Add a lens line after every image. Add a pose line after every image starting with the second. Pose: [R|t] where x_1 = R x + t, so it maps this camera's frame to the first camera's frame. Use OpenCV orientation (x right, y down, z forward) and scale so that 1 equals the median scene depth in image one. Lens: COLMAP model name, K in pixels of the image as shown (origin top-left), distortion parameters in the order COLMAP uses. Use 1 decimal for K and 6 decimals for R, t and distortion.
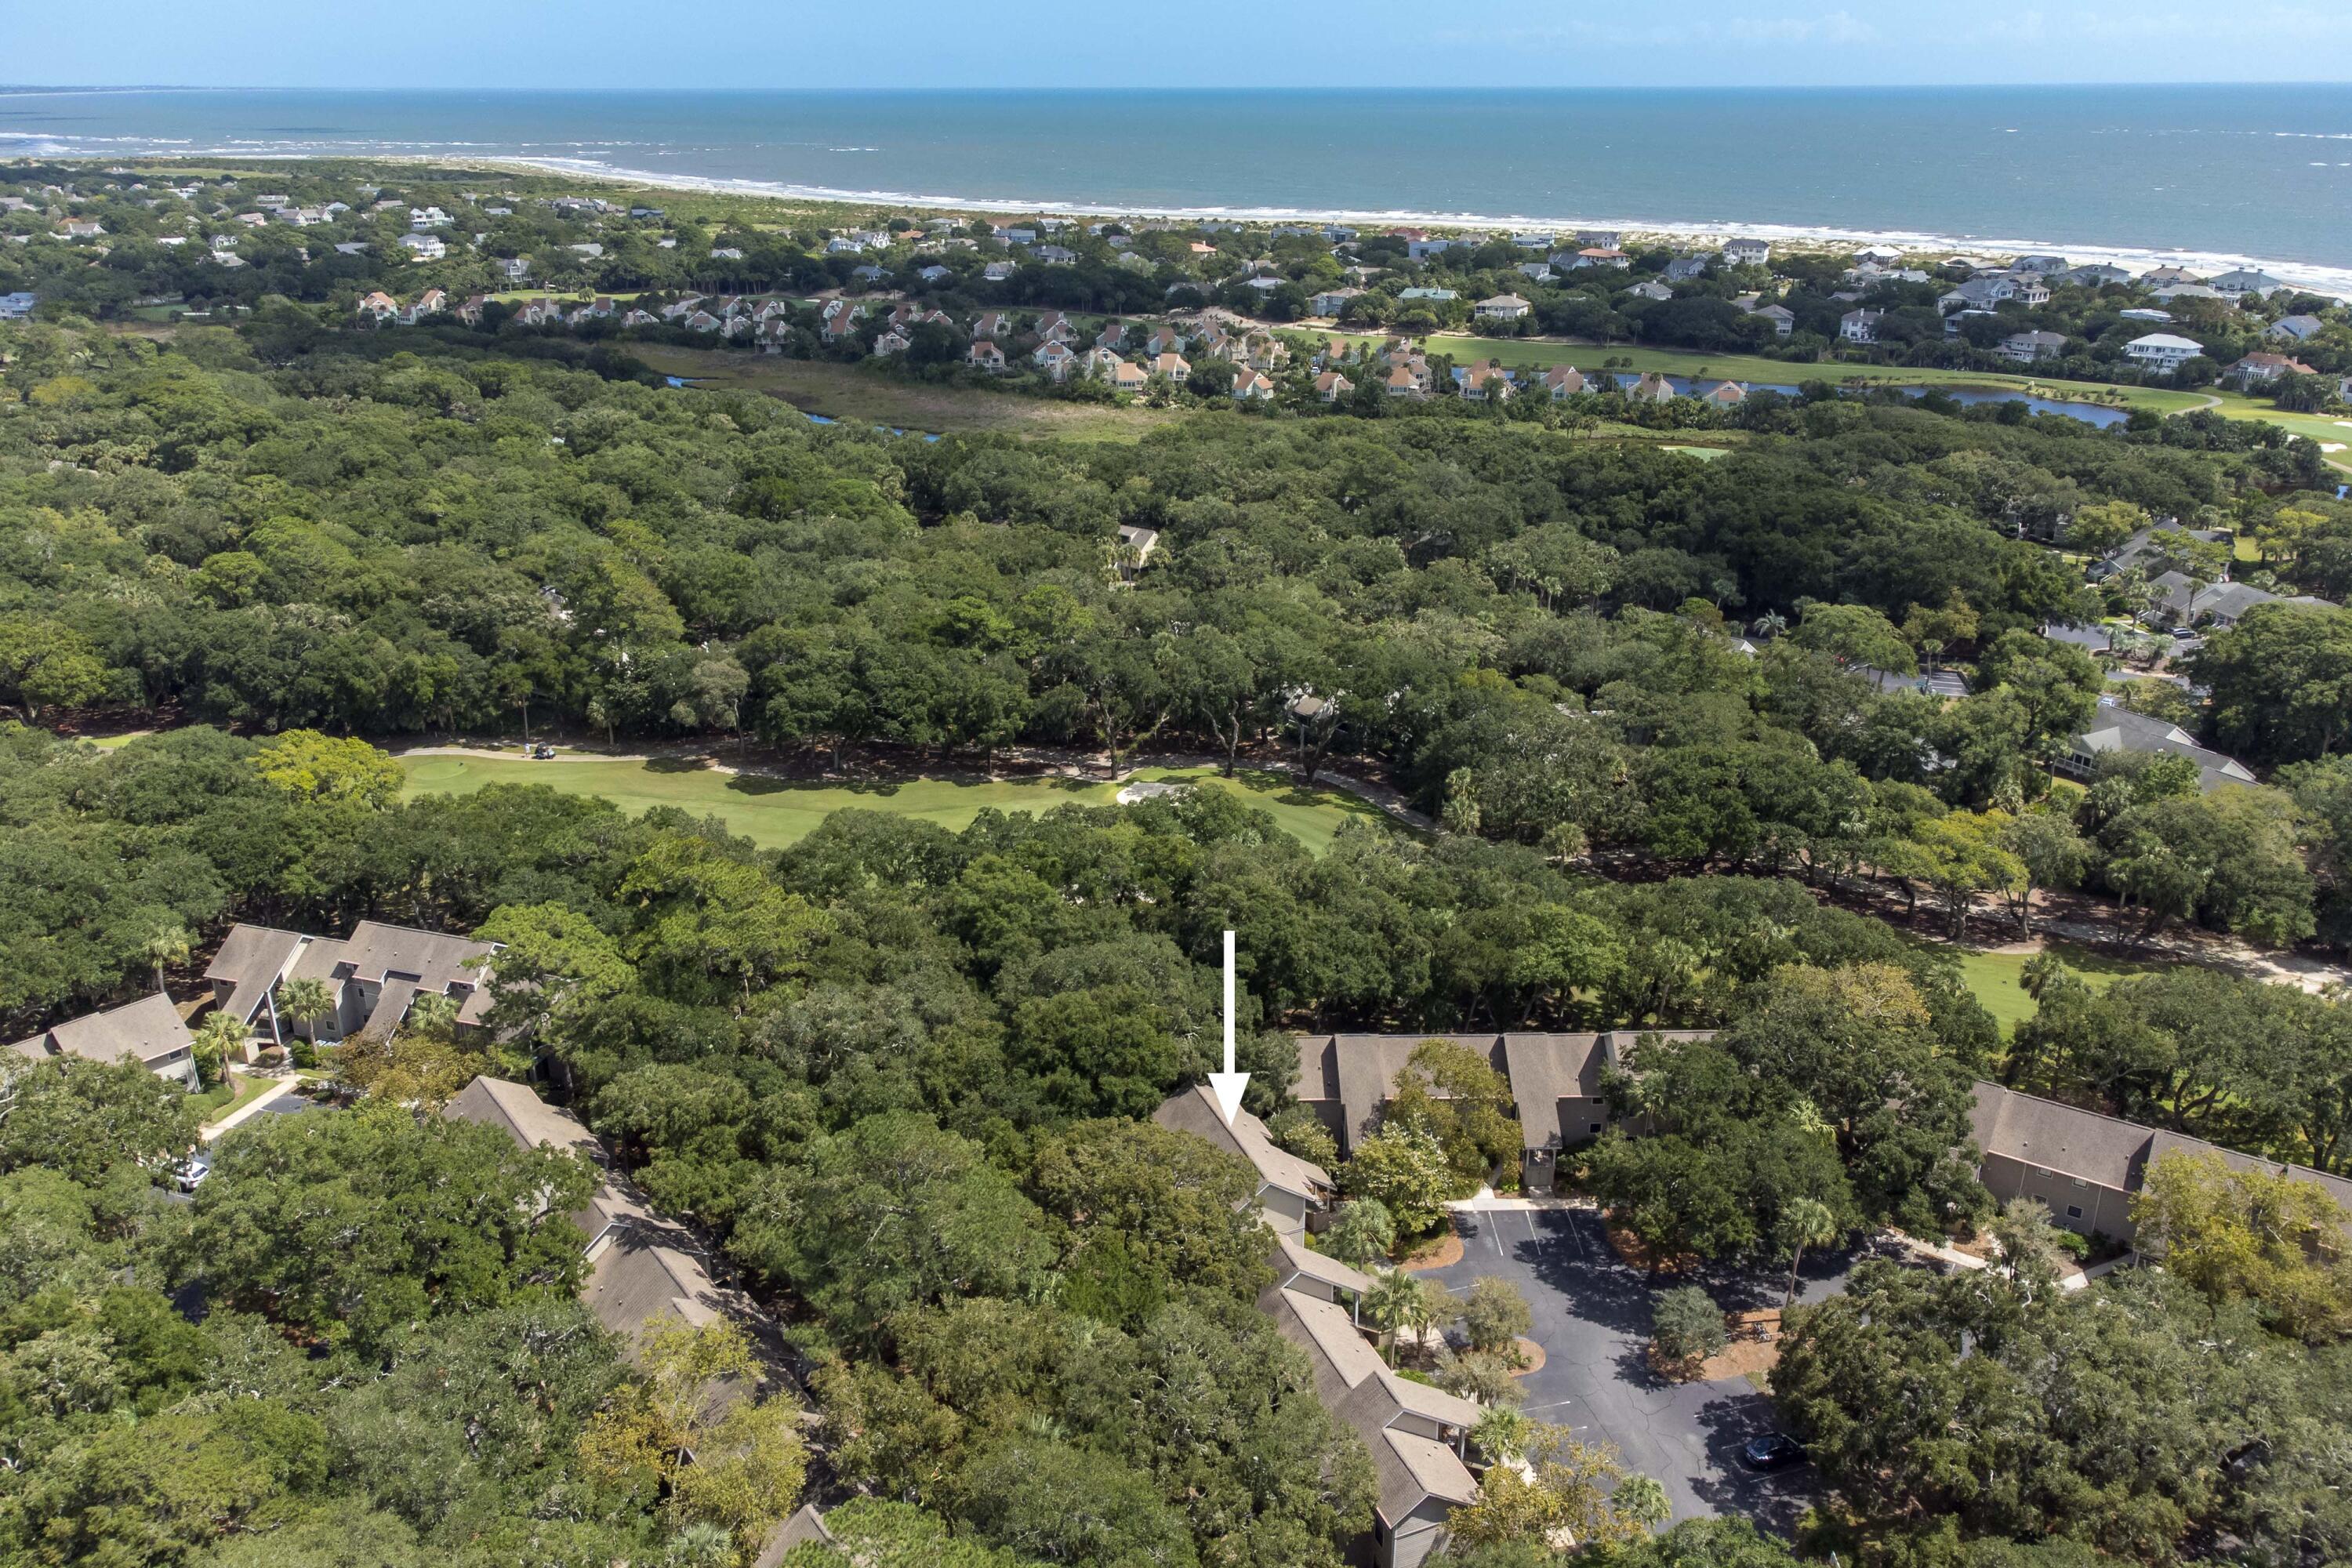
lens RADIAL K [[1702.5, 0, 1174.7], [0, 1702.5, 768.9], [0, 0, 1]] dist [0.013068, -0.000352]
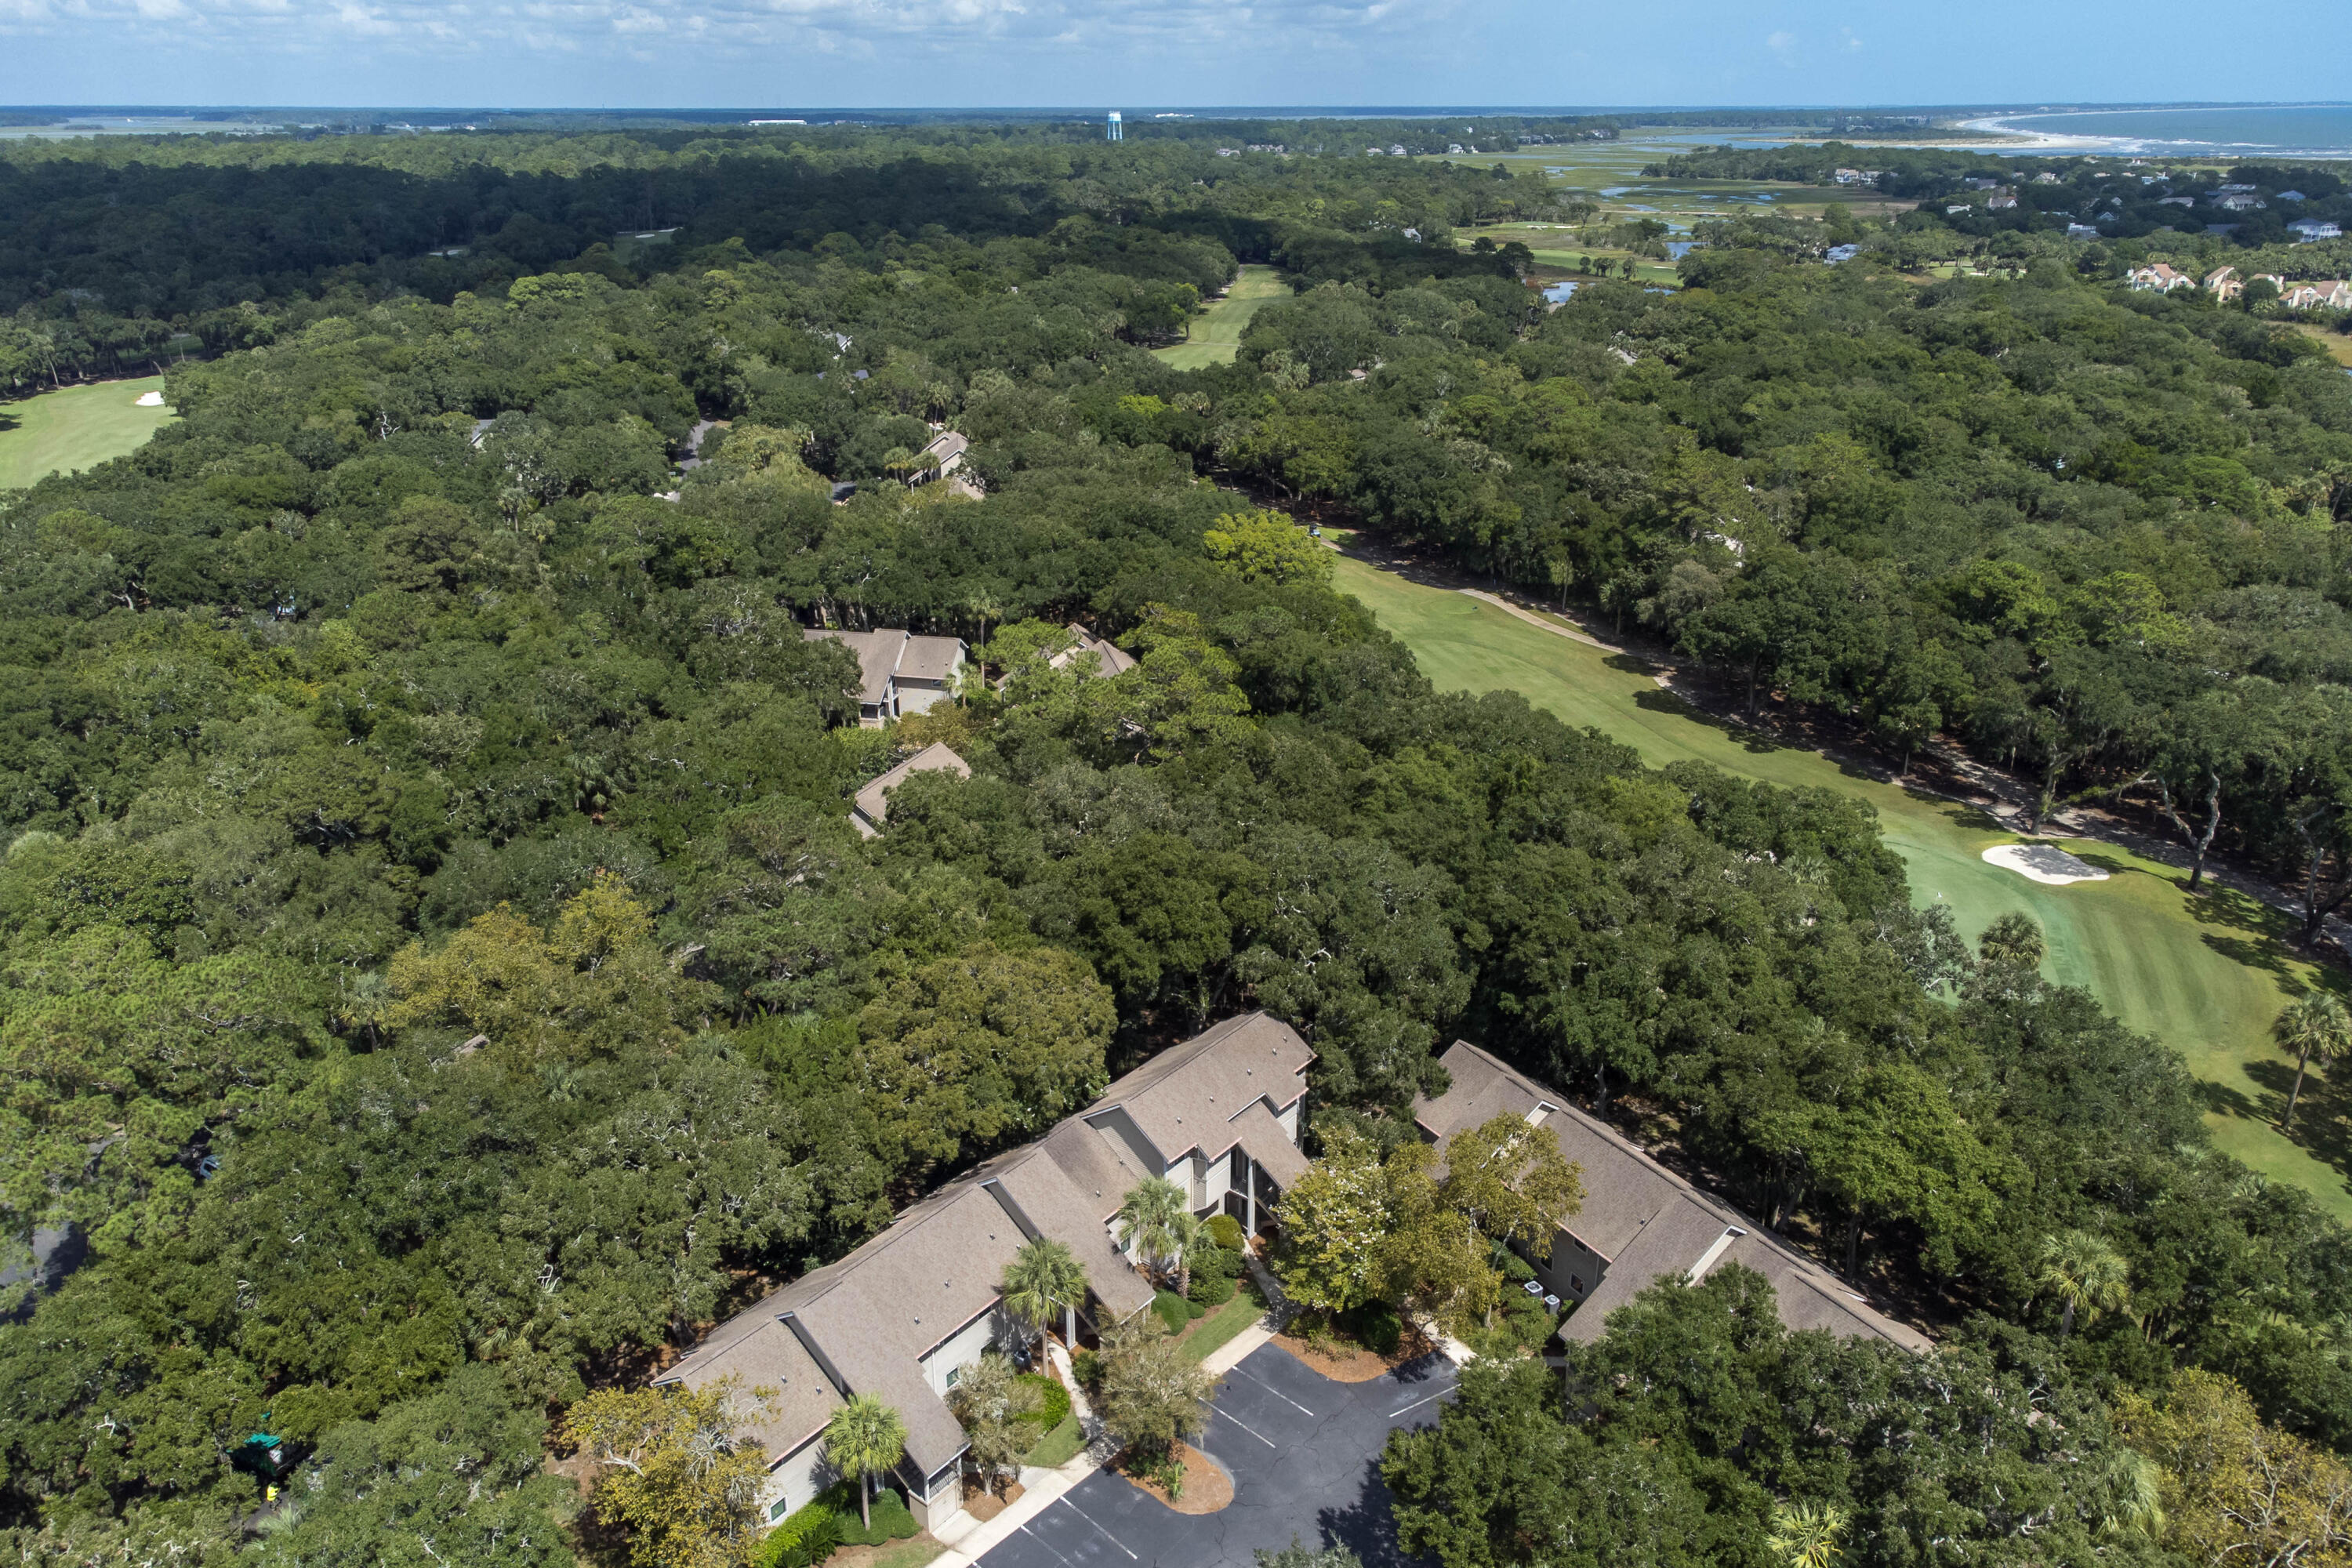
lens RADIAL K [[1702.5, 0, 1172.7], [0, 1702.5, 826.8], [0, 0, 1]] dist [0.013068, -0.000352]
pose [[0.506032, 0.337581, -0.793707, 0.341772], [-0.315606, 0.928877, 0.193856, -0.021116], [0.802698, 0.152401, 0.576584, 0.282336]]
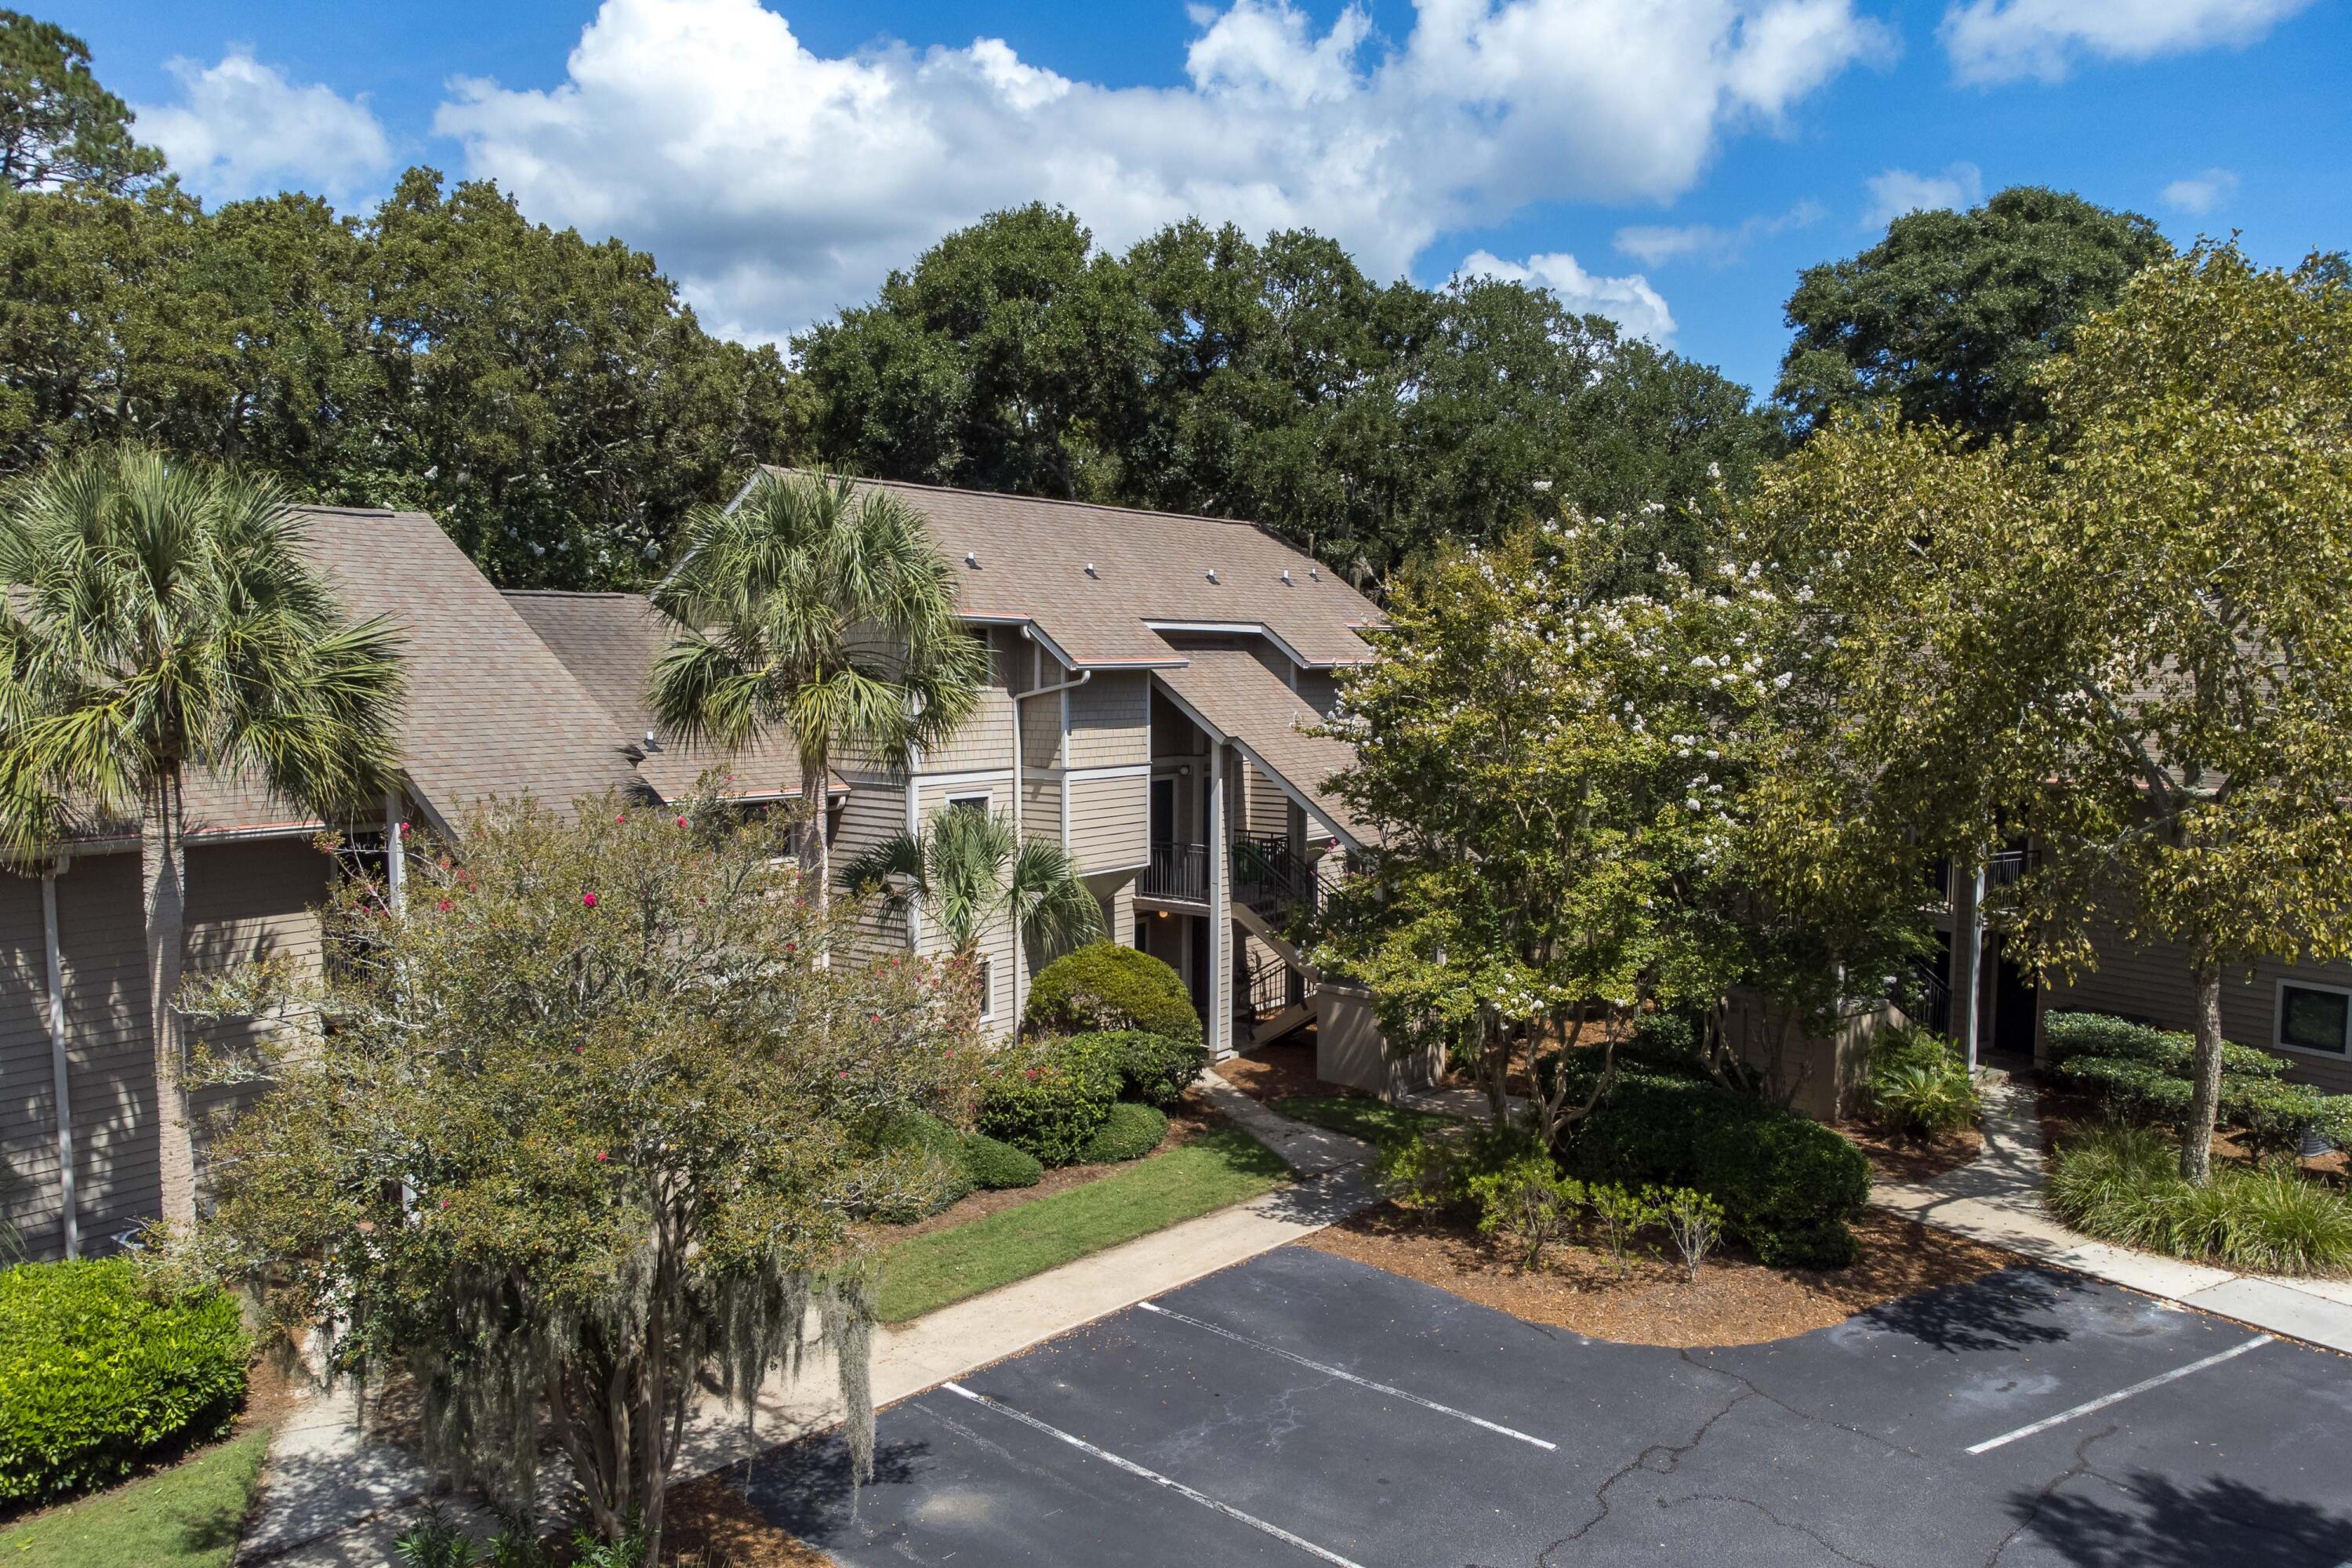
lens RADIAL K [[1702.5, 0, 1171.1], [0, 1702.5, 783.5], [0, 0, 1]] dist [0.013068, -0.000352]
pose [[0.515499, 0.087534, -0.852407, 0.148844], [-0.312493, 0.945465, -0.091892, 0.149923], [0.797877, 0.313742, 0.514740, 0.489619]]
